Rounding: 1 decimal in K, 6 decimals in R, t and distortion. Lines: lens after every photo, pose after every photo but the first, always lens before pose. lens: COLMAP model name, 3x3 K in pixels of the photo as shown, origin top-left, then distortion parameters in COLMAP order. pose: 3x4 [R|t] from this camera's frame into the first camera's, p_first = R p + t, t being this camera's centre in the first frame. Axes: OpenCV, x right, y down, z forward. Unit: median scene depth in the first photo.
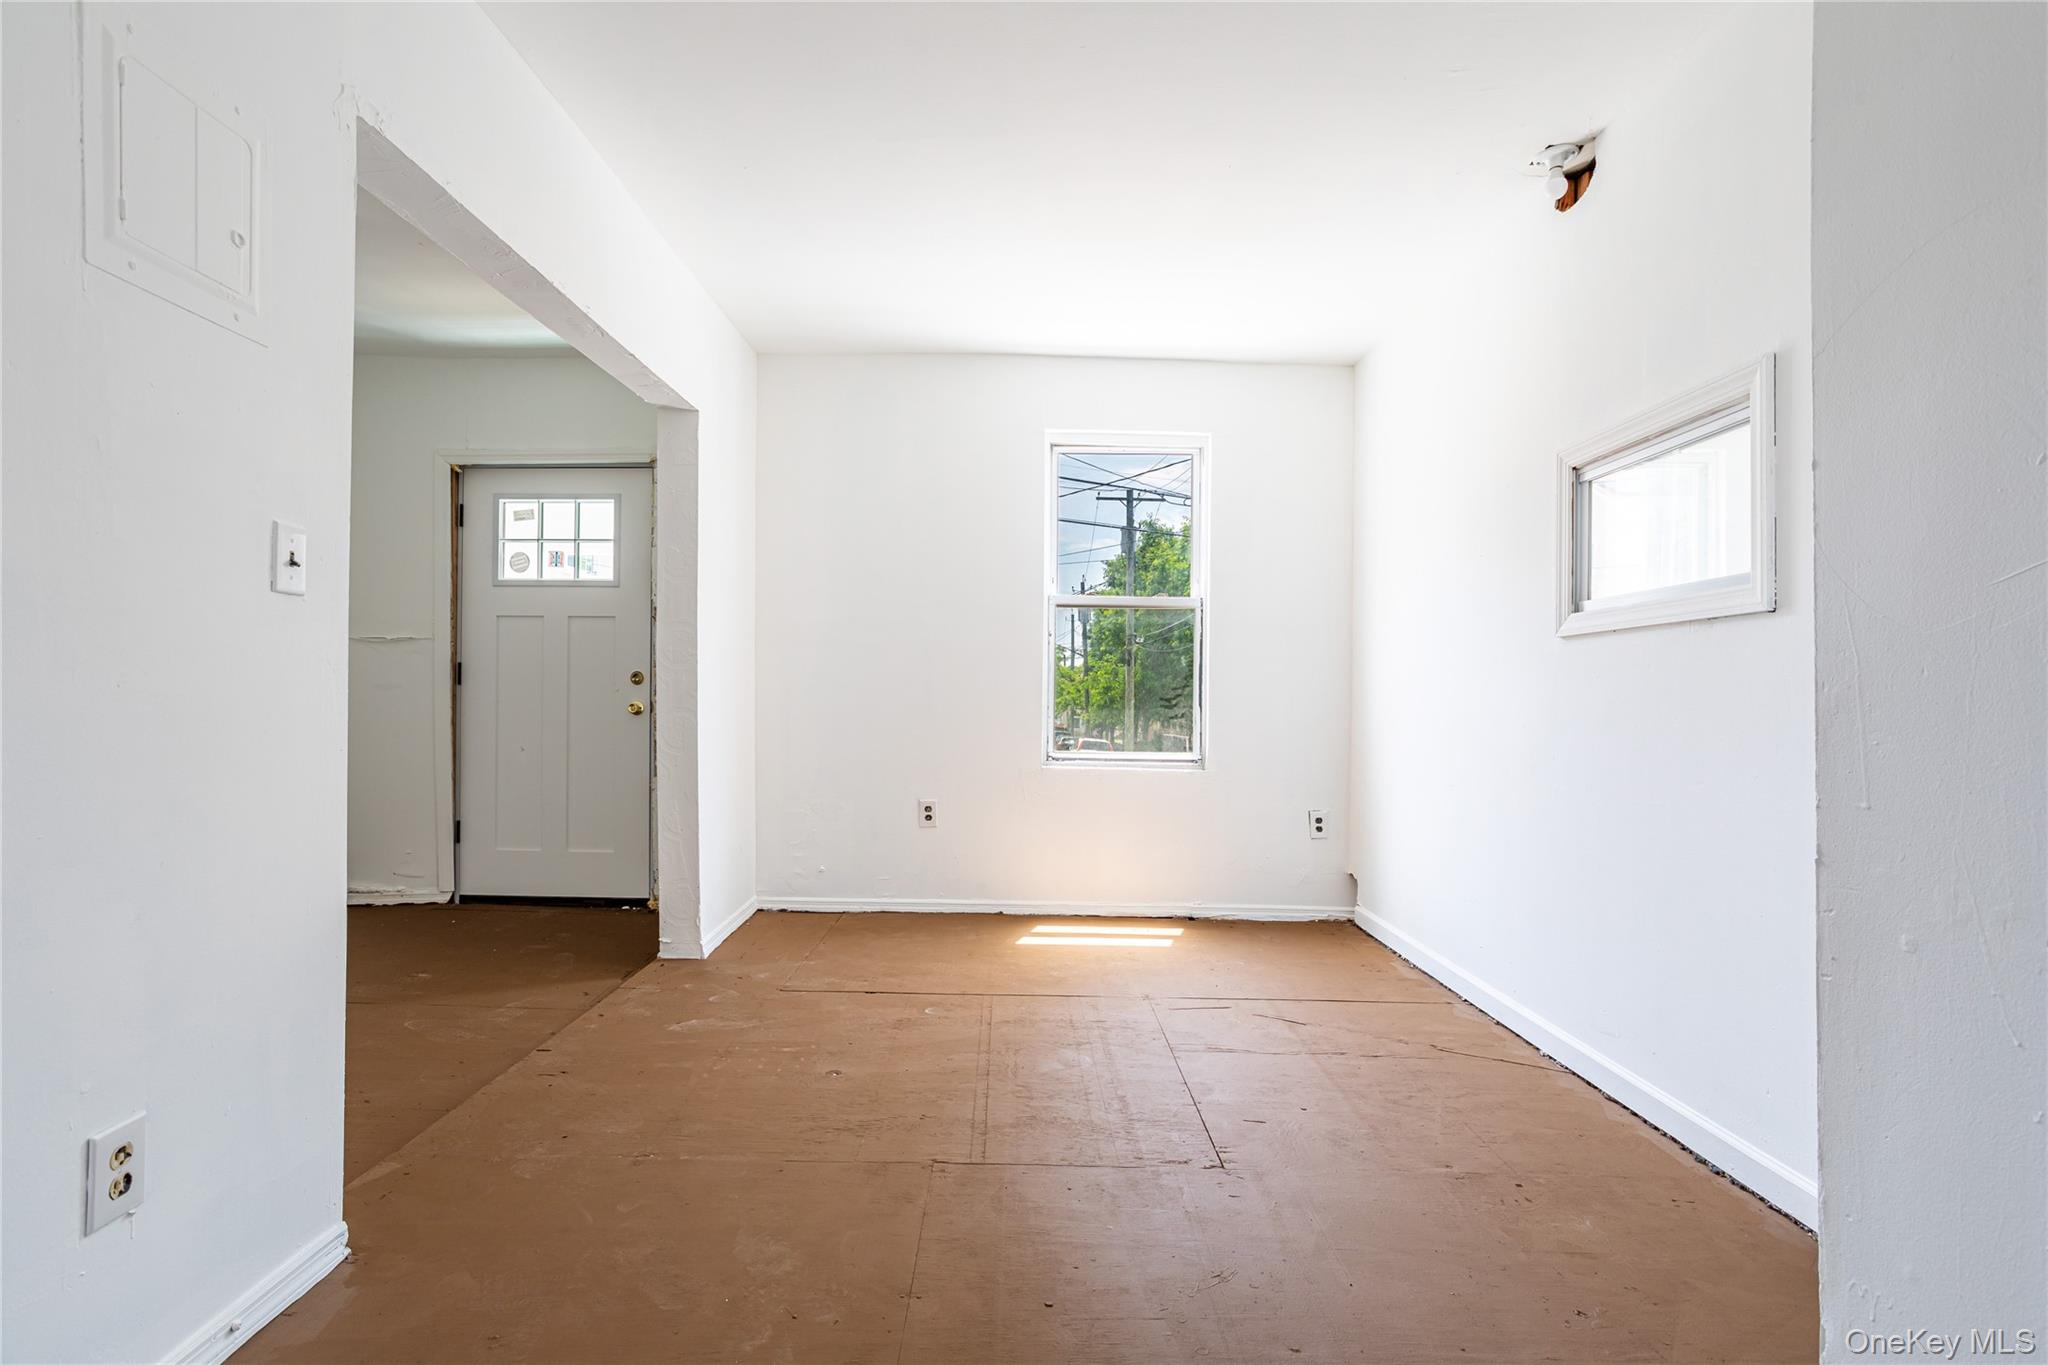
lens RADIAL K [[1013.3, 0, 1029.2], [0, 1013.3, 685.3], [0, 0, 1]] dist [-0.049128, 0.035772]
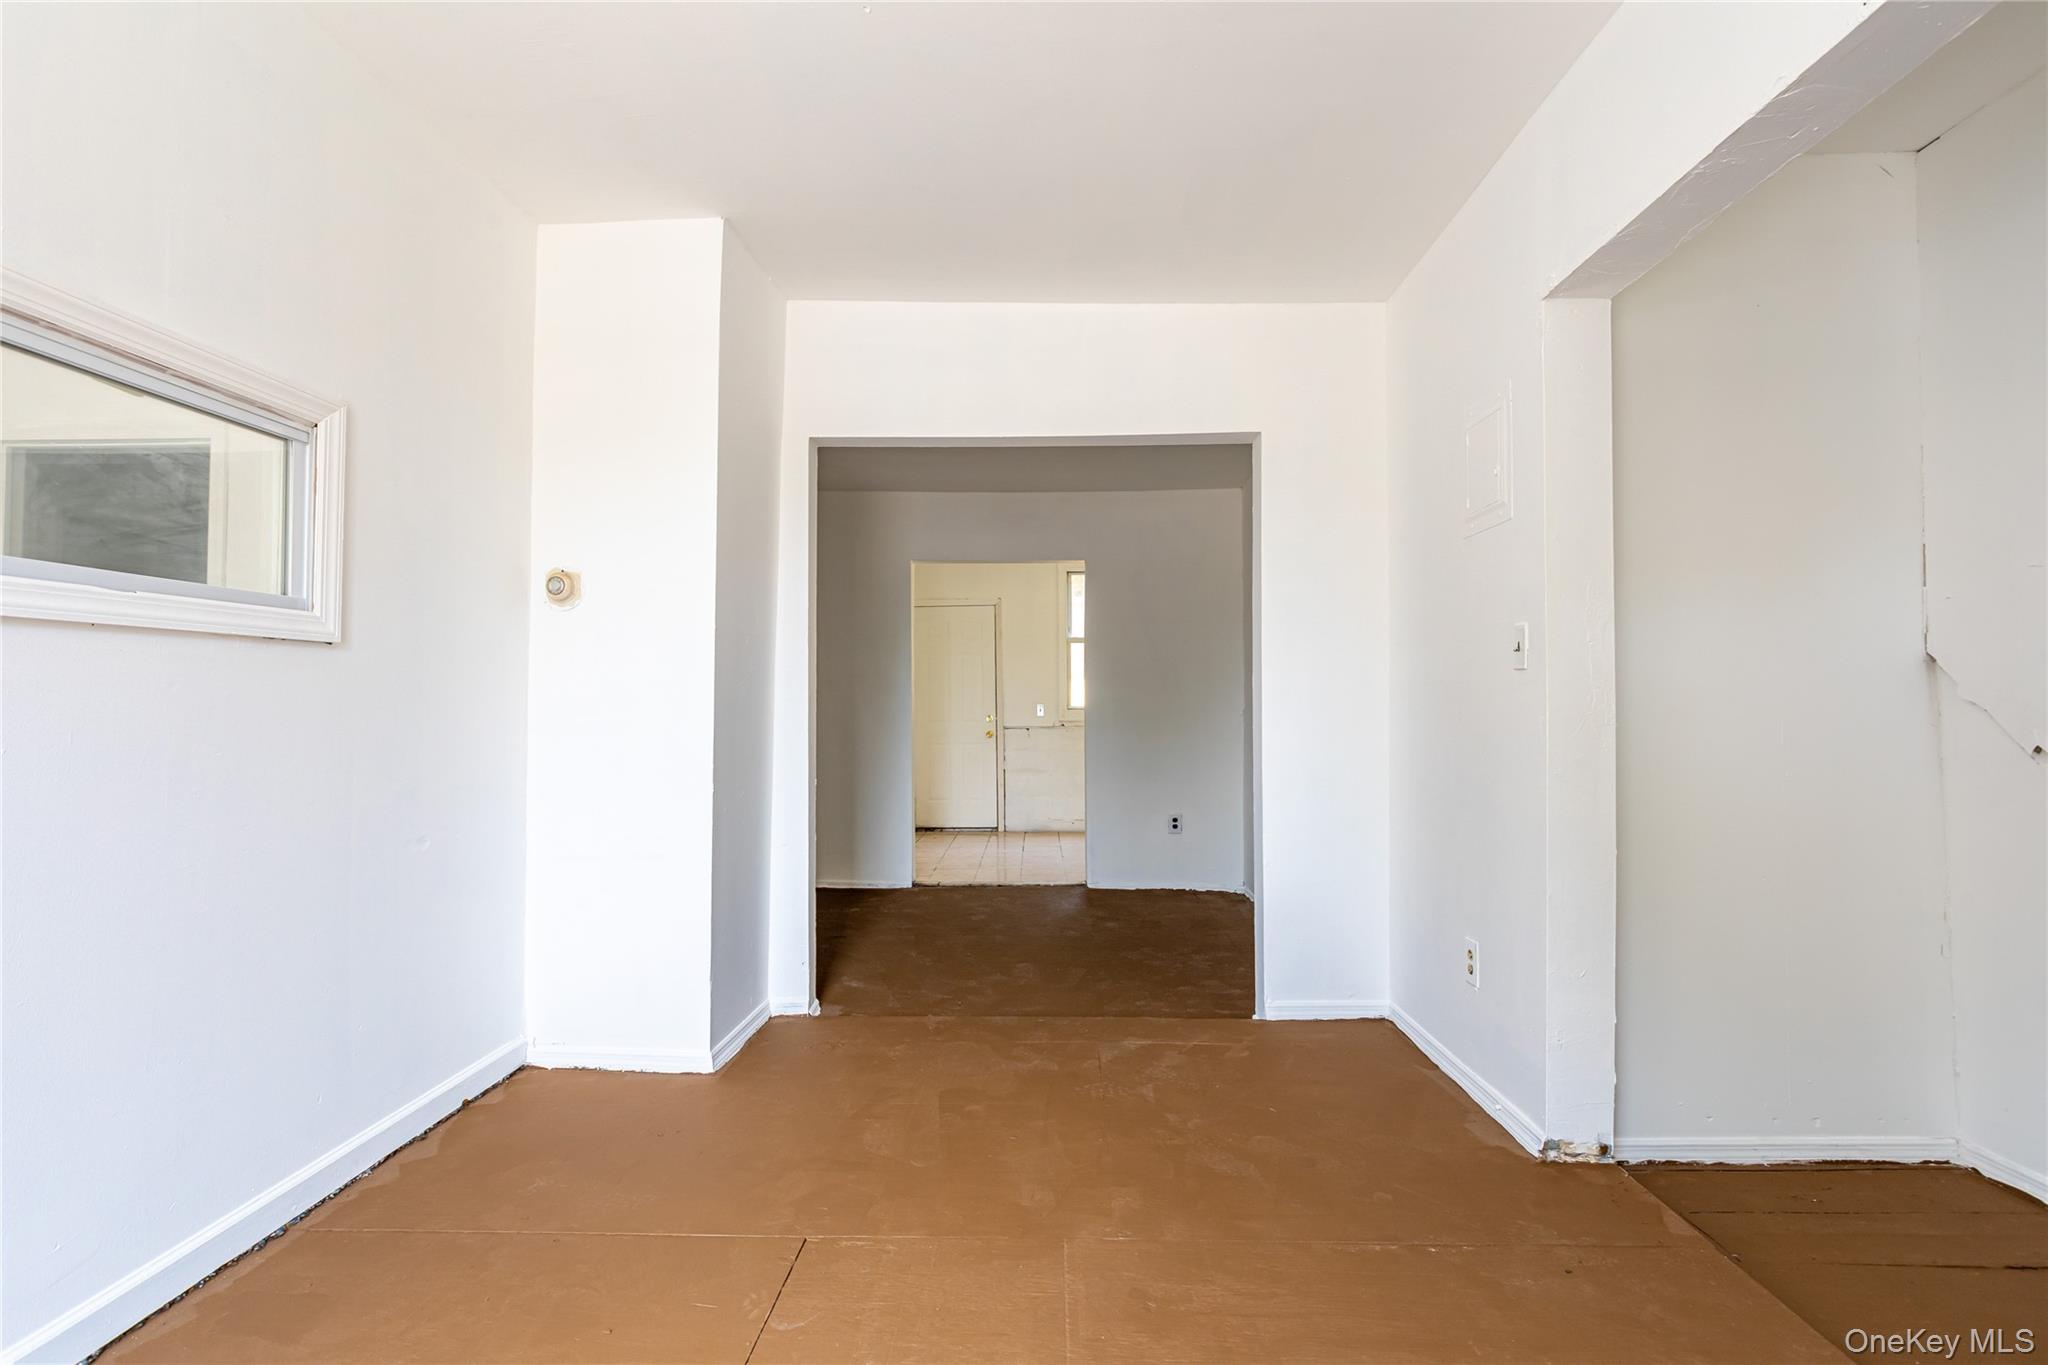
lens RADIAL K [[1013.3, 0, 1029.2], [0, 1013.3, 685.3], [0, 0, 1]] dist [-0.049128, 0.035772]
pose [[-0.998864, -0.012919, 0.045875, -0.051584], [-0.014318, 0.999438, -0.030312, -0.007377], [-0.045458, -0.030934, -0.998487, 2.092224]]
